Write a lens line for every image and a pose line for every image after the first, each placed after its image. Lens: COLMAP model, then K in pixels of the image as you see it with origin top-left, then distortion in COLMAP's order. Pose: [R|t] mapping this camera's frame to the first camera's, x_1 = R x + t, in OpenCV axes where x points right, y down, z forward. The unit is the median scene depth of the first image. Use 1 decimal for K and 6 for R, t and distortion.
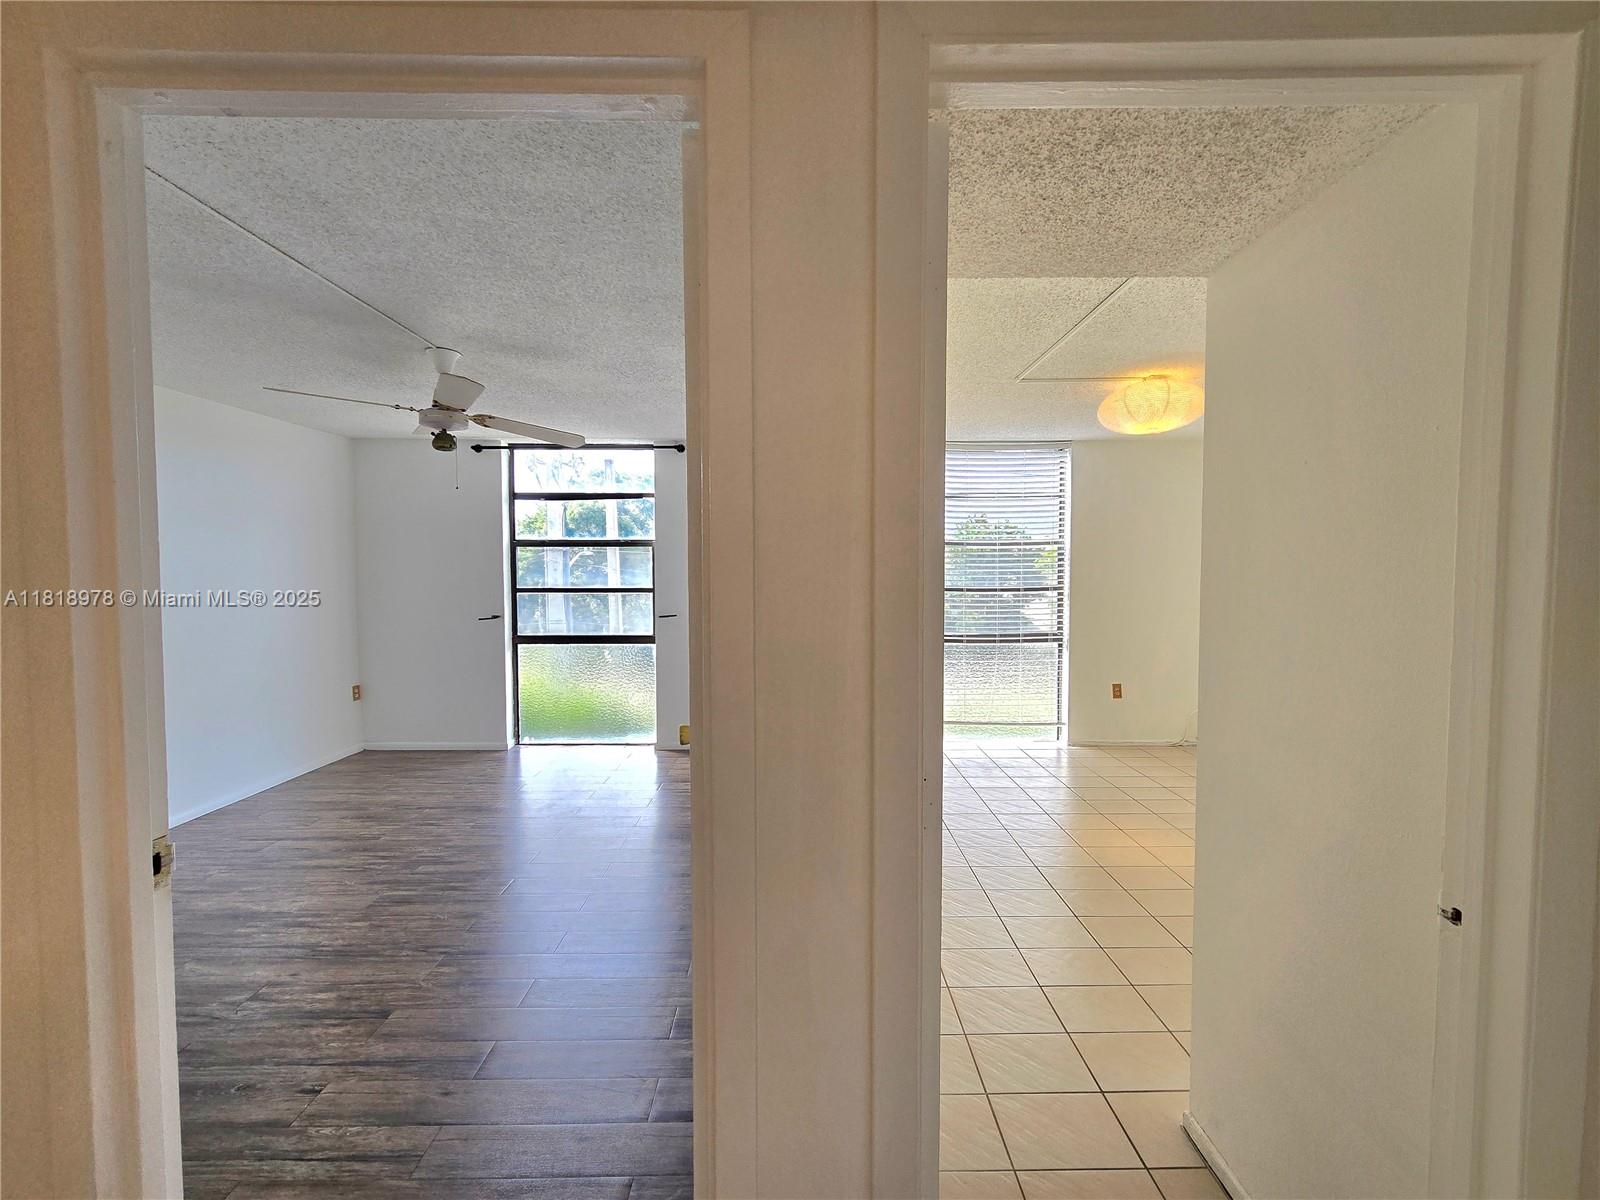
lens RADIAL K [[672.2, 0, 813.1], [0, 672.2, 596.0], [0, 0, 1]] dist [-0.001144, 0.001032]
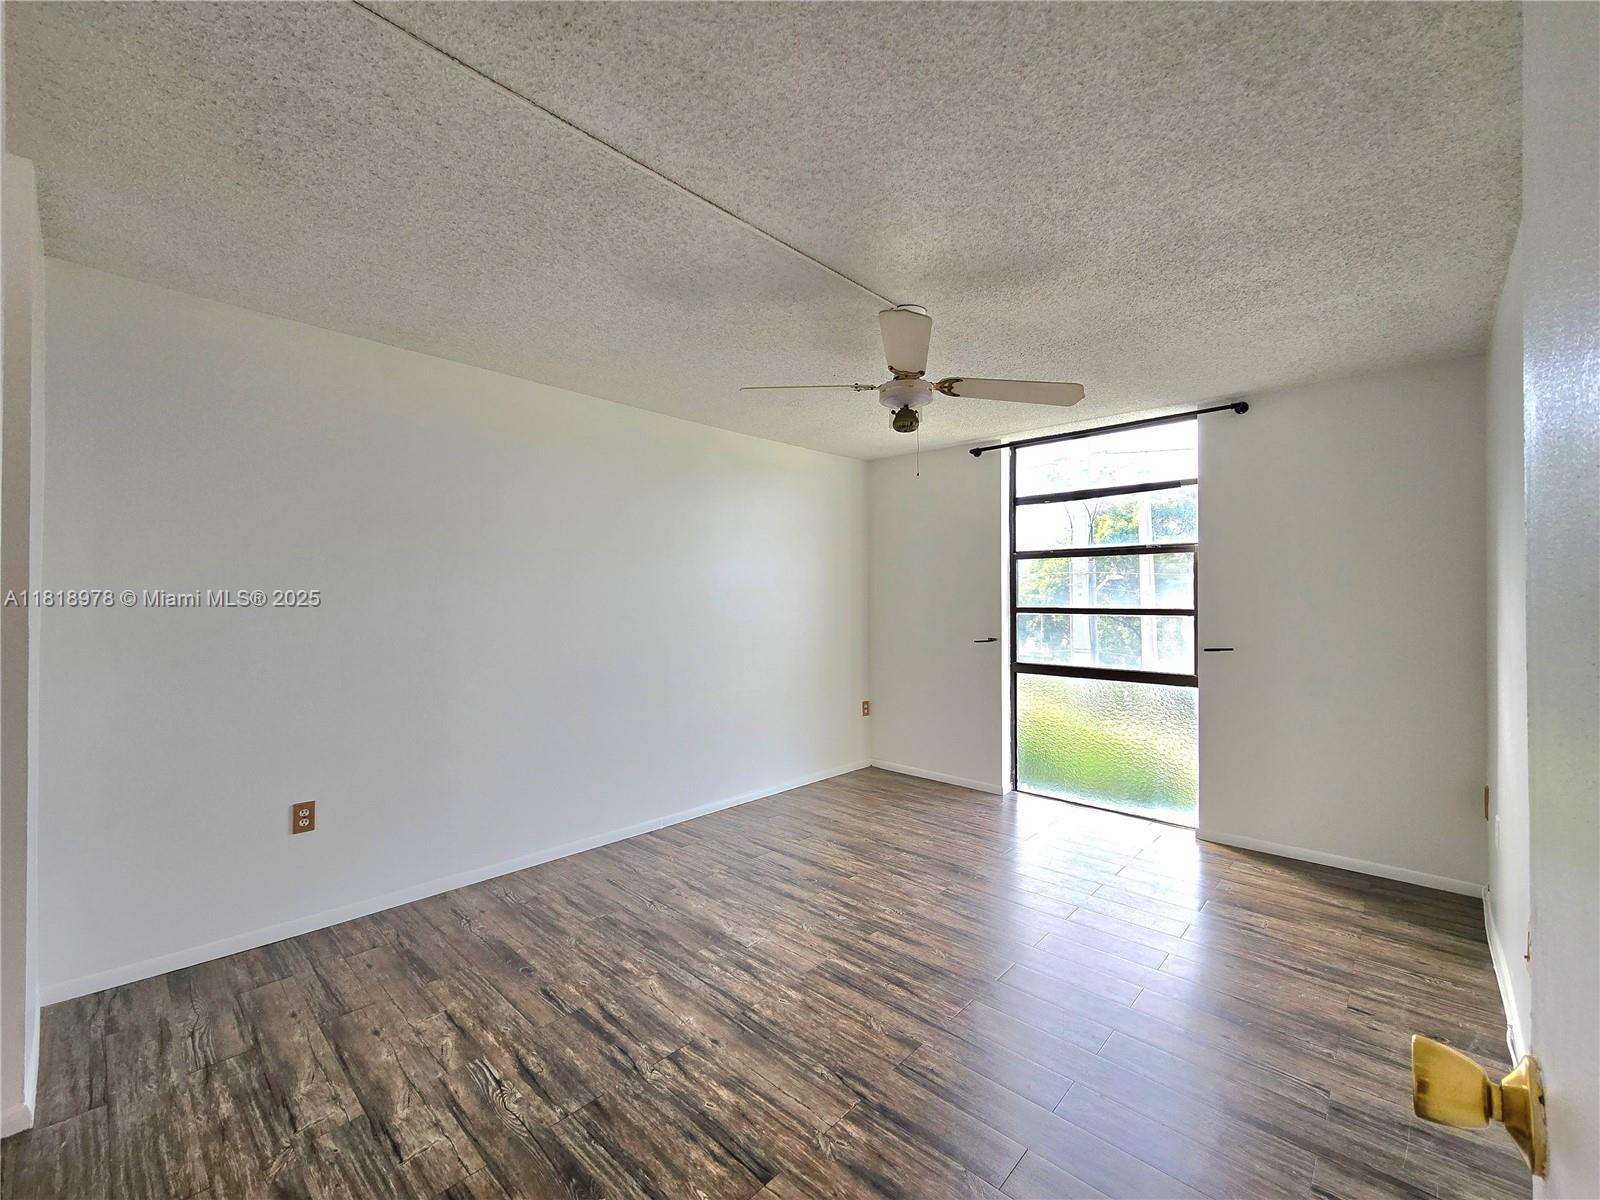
lens RADIAL K [[672.2, 0, 800.0], [0, 672.2, 591.8], [0, 0, 1]] dist [-0.001144, 0.001032]
pose [[0.717796, -0.004980, -0.696236, -0.056500], [-0.028444, 0.998930, -0.036470, 0.010417], [0.695672, 0.045981, 0.716886, 0.262395]]
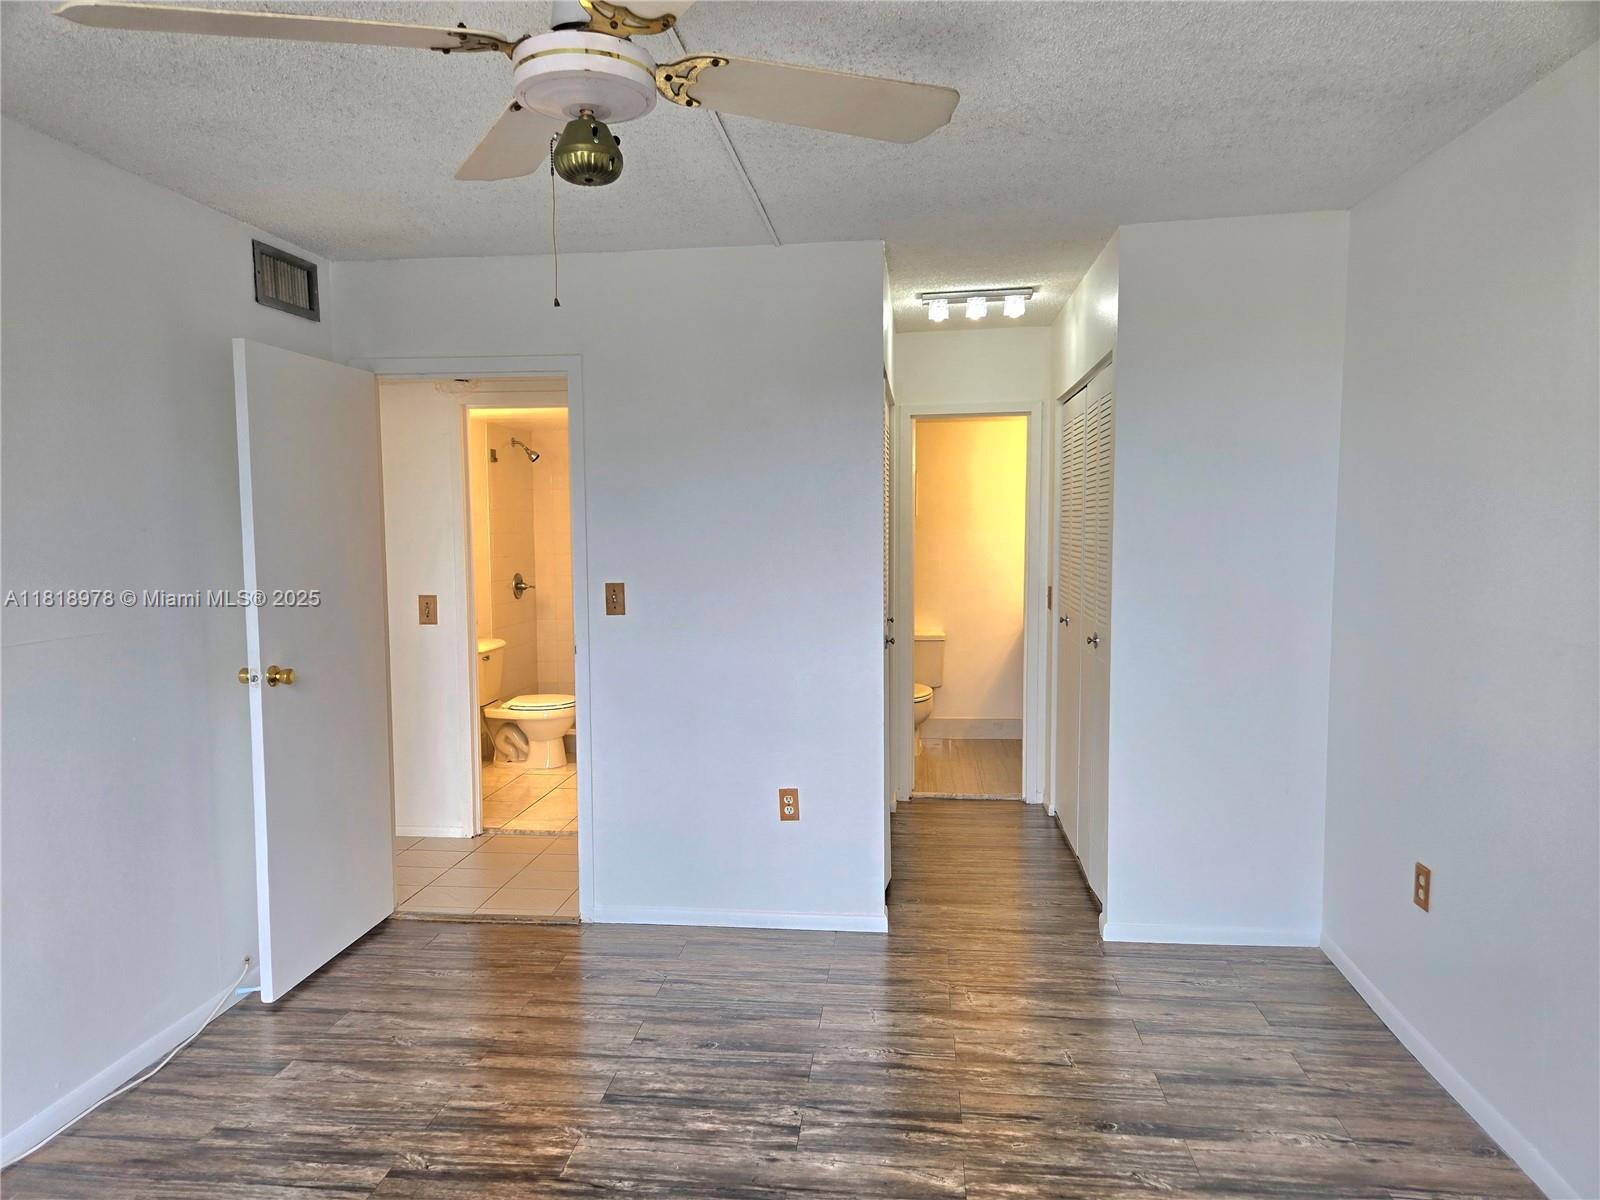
lens RADIAL K [[1082.0, 0, 800.1], [0, 1082.0, 601.8], [0, 0, 1]] dist [0.009930, 0.002564]
pose [[-0.991458, -0.002815, 0.130396, -0.567848], [0.011096, 0.994322, 0.105834, -0.055454], [-0.129954, 0.106377, -0.985797, 1.203699]]
